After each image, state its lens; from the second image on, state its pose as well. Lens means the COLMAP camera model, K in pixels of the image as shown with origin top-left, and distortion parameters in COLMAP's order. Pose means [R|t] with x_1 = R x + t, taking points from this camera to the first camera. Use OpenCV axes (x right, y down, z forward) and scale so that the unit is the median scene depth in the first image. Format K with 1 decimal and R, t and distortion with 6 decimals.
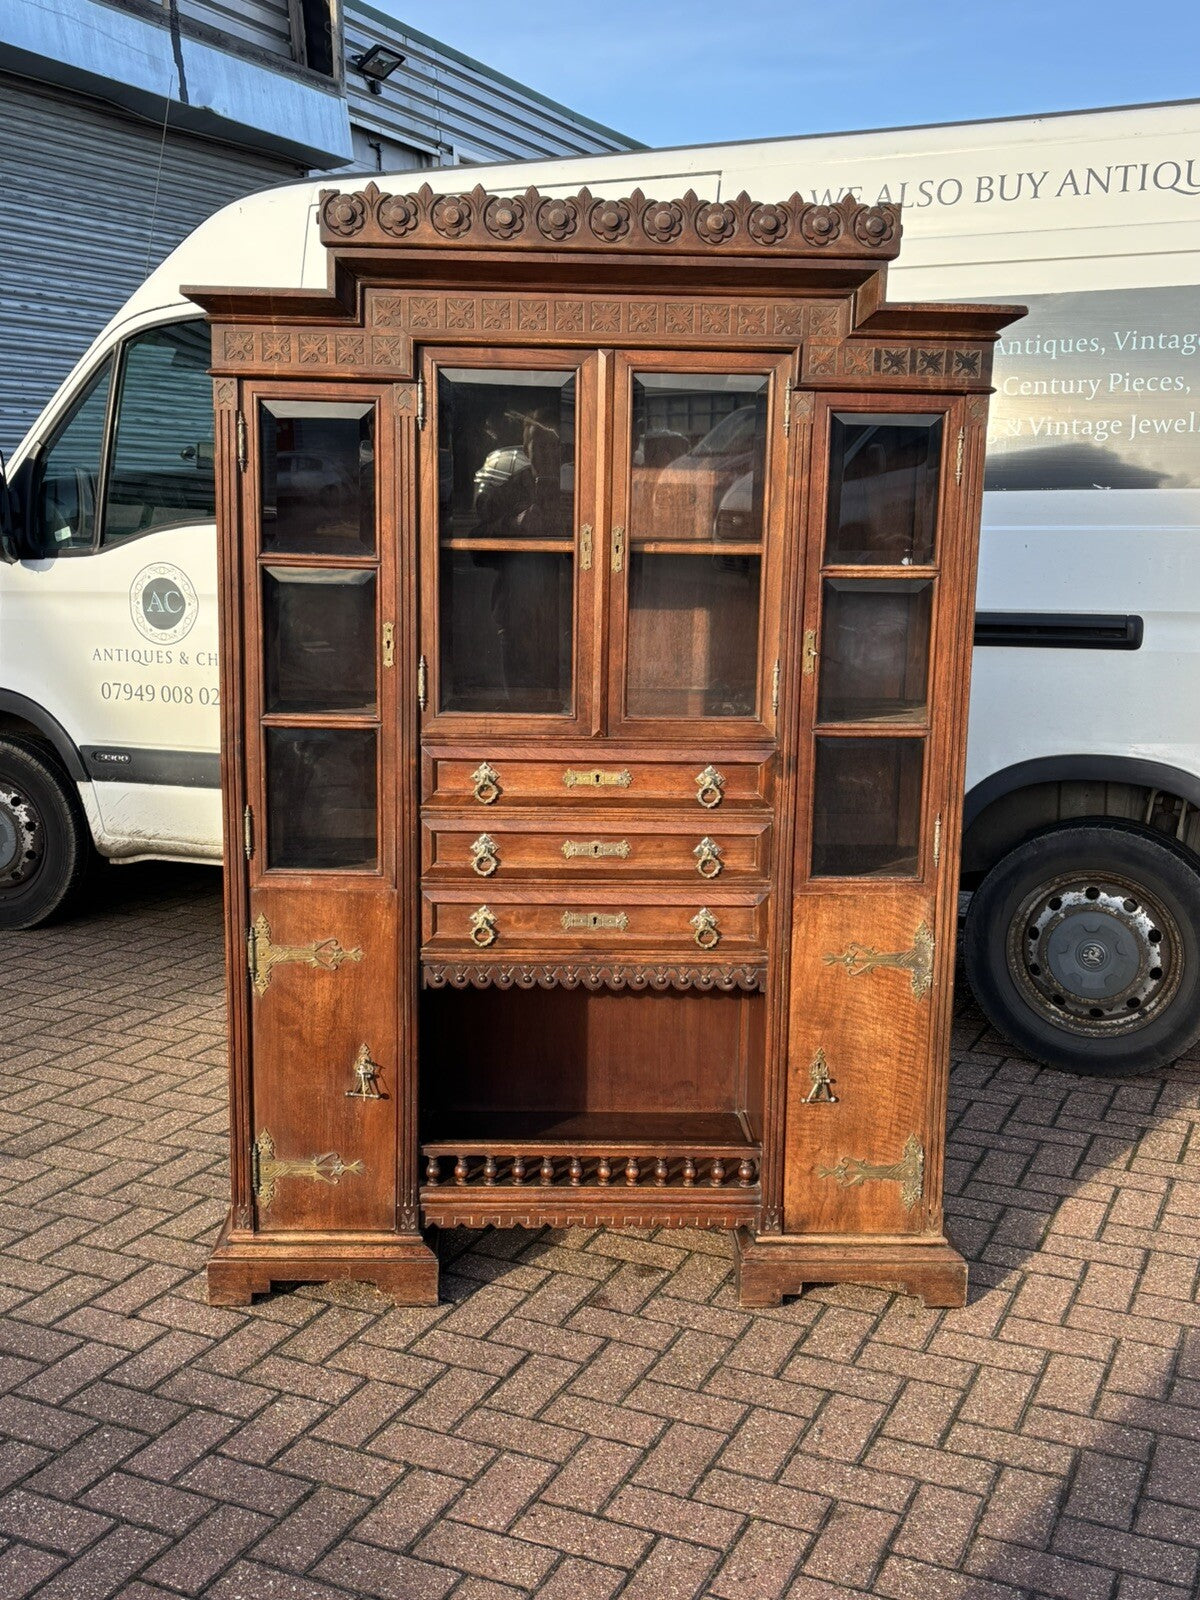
lens RADIAL K [[1710.6, 0, 599.7], [0, 1710.6, 804.7], [0, 0, 1]] dist [0.230590, -0.833422]
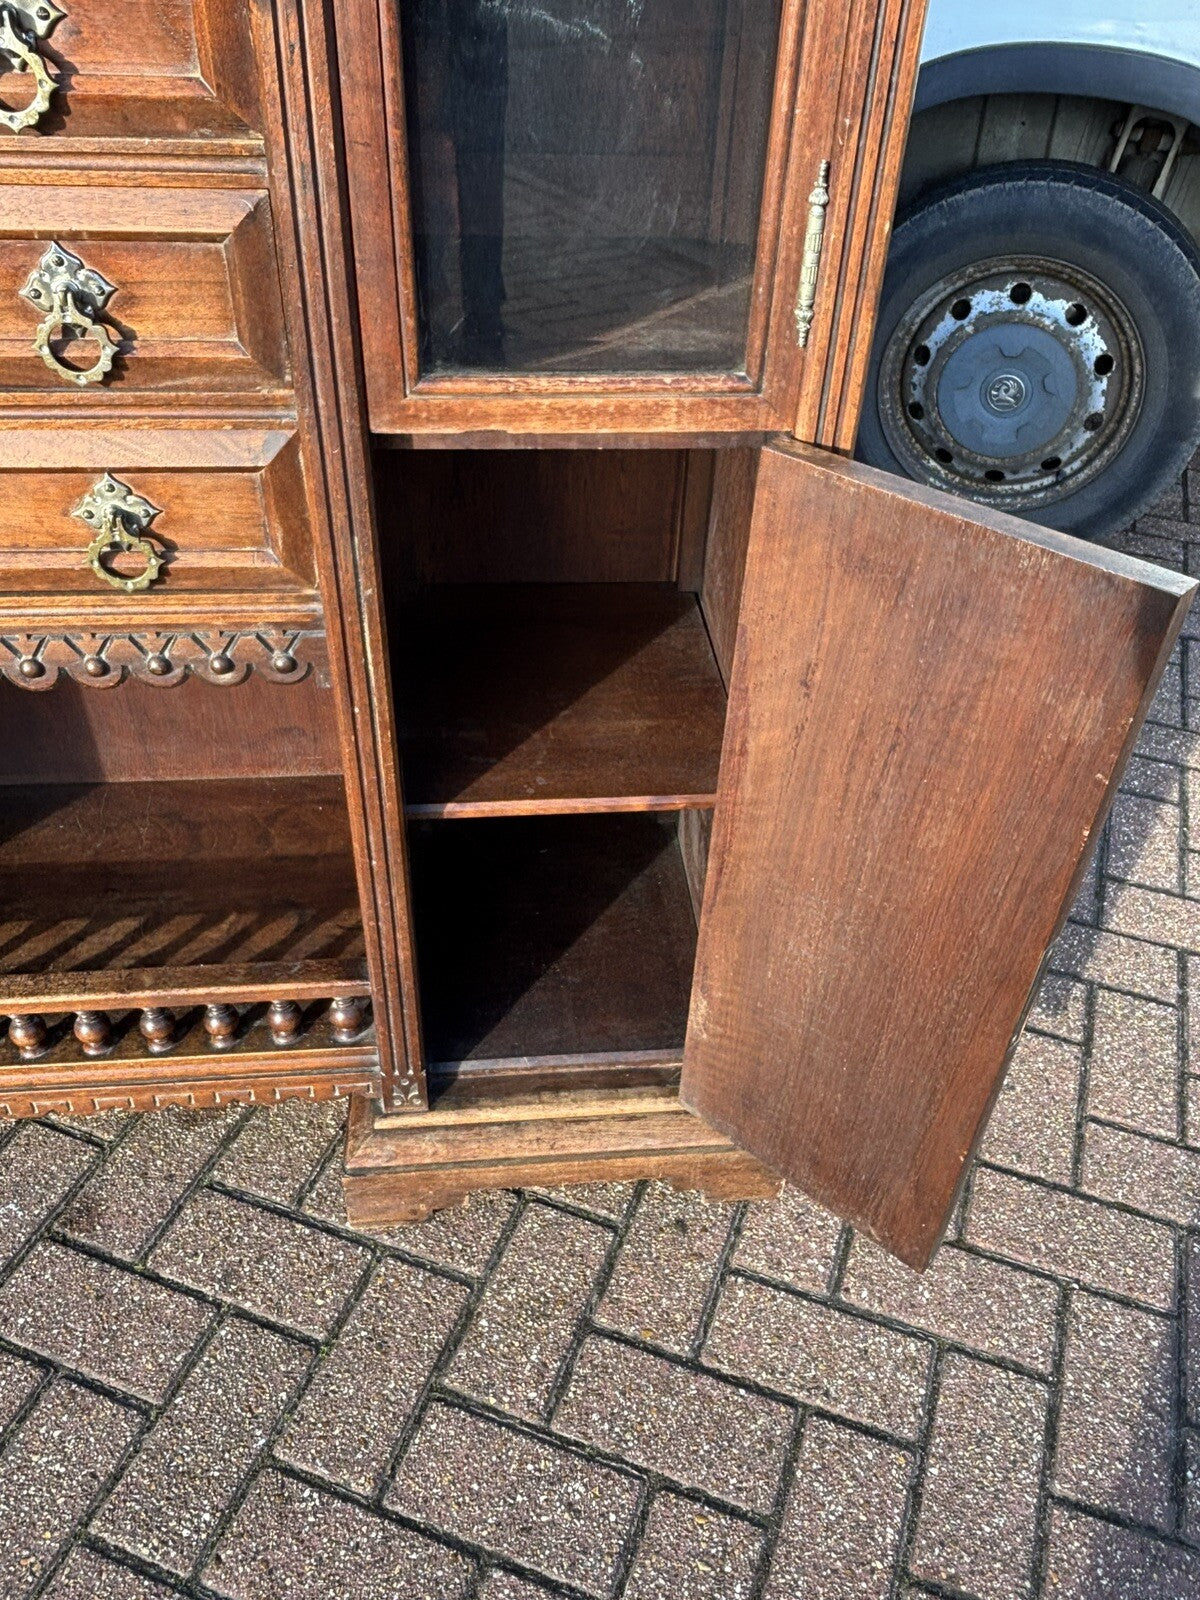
lens RADIAL K [[1209.1, 0, 621.0], [0, 1209.1, 781.5], [0, 0, 1]] dist [0.057442, -0.101069]
pose [[0.997145, -0.024378, 0.071461, 0.142757], [-0.011908, 0.883826, 0.467665, 0.001601], [-0.074560, -0.467181, 0.881012, 0.761023]]
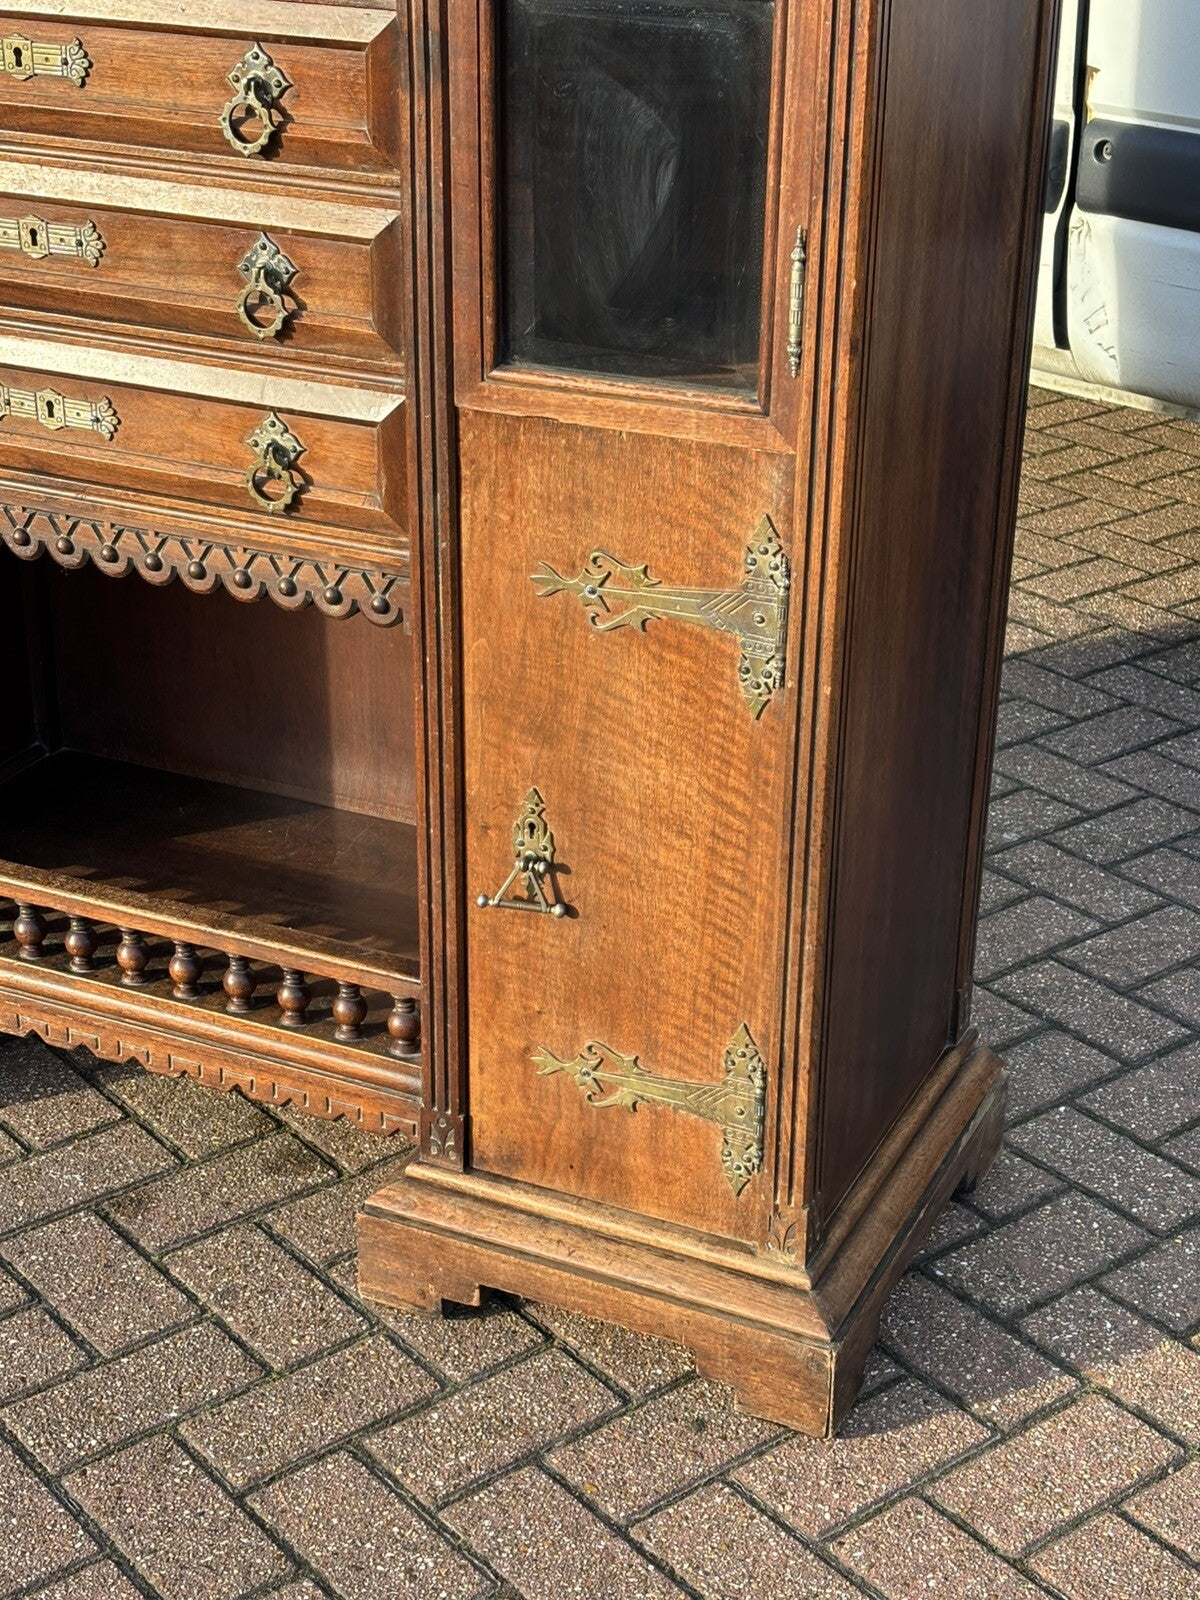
lens RADIAL K [[2538.3, 0, 589.6], [0, 2538.3, 806.7], [0, 0, 1]] dist [0.256534, -1.013761]
pose [[0.889046, 0.188353, -0.417278, 0.402392], [-0.075859, 0.959456, 0.271459, -0.021031], [0.451490, -0.209685, 0.867288, 0.487552]]
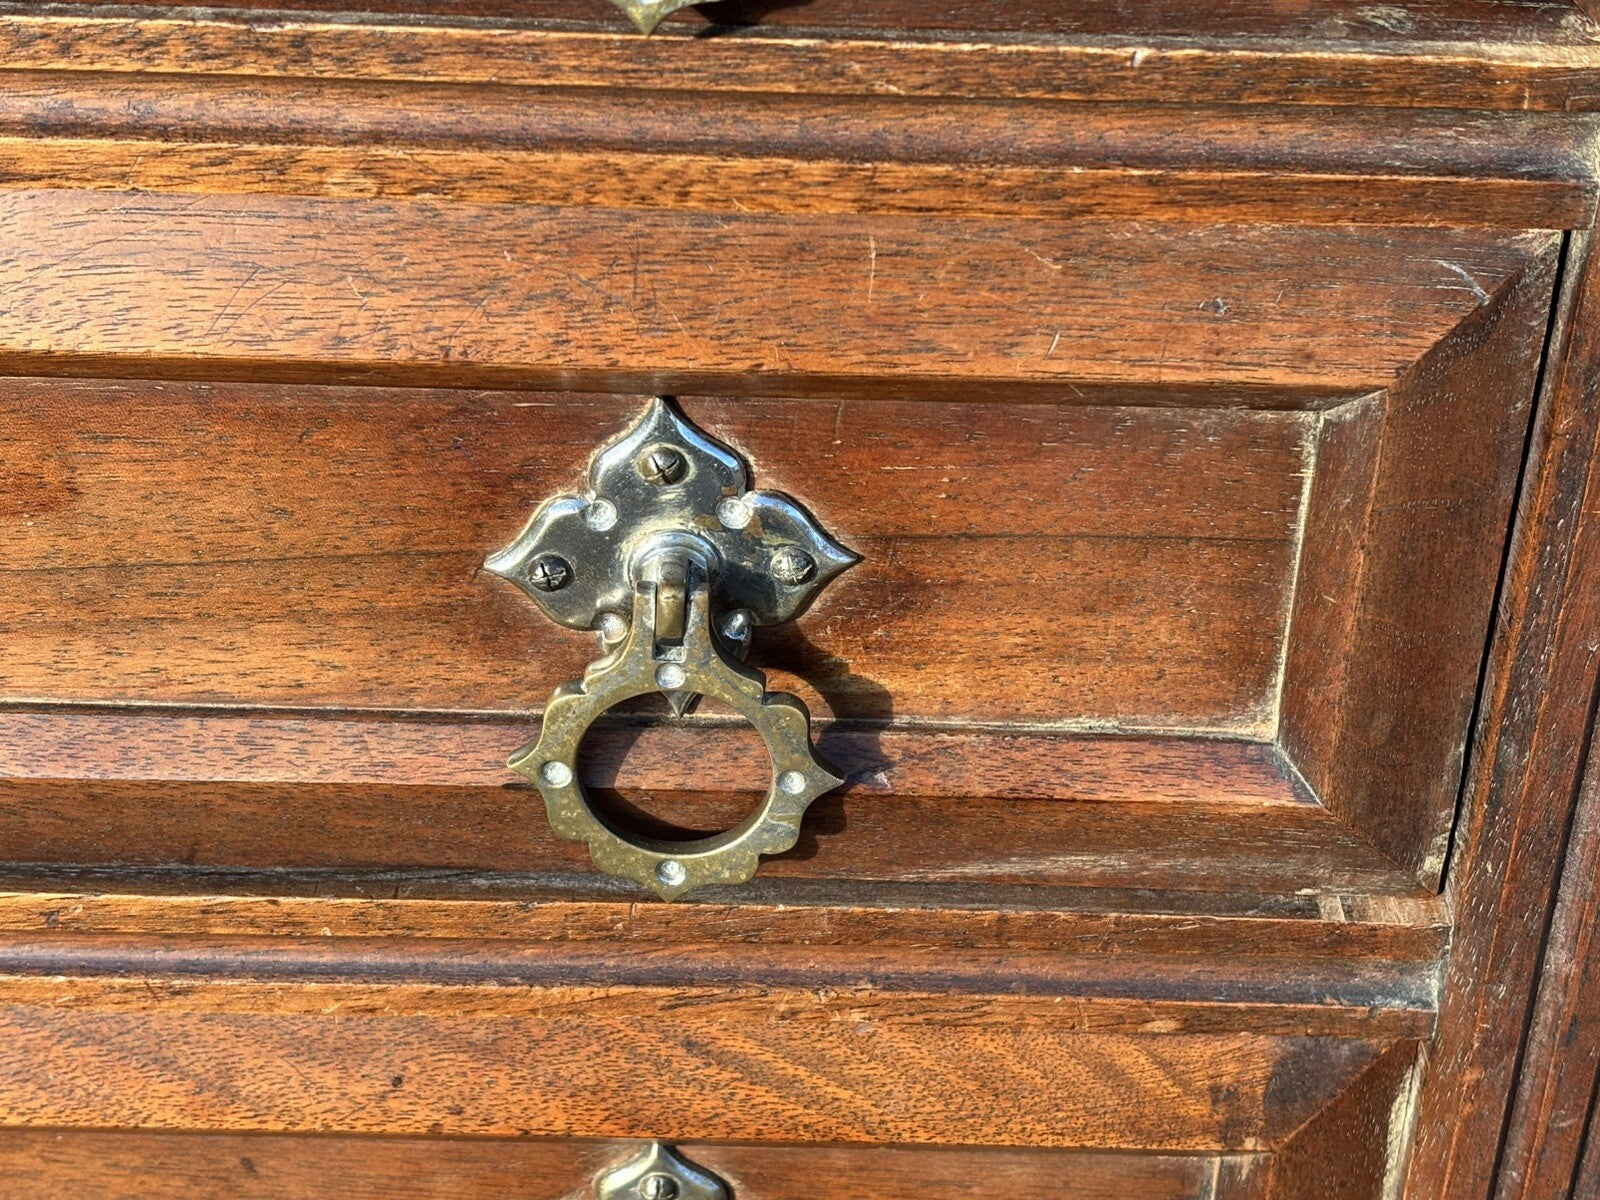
lens RADIAL K [[2538.3, 0, 809.5], [0, 2538.3, 548.3], [0, 0, 1]] dist [0.256534, -1.013761]
pose [[0.999153, 0.028003, -0.030163, 0.072589], [-0.016634, 0.945084, 0.326405, -0.011301], [0.037647, -0.325627, 0.944749, 0.890064]]
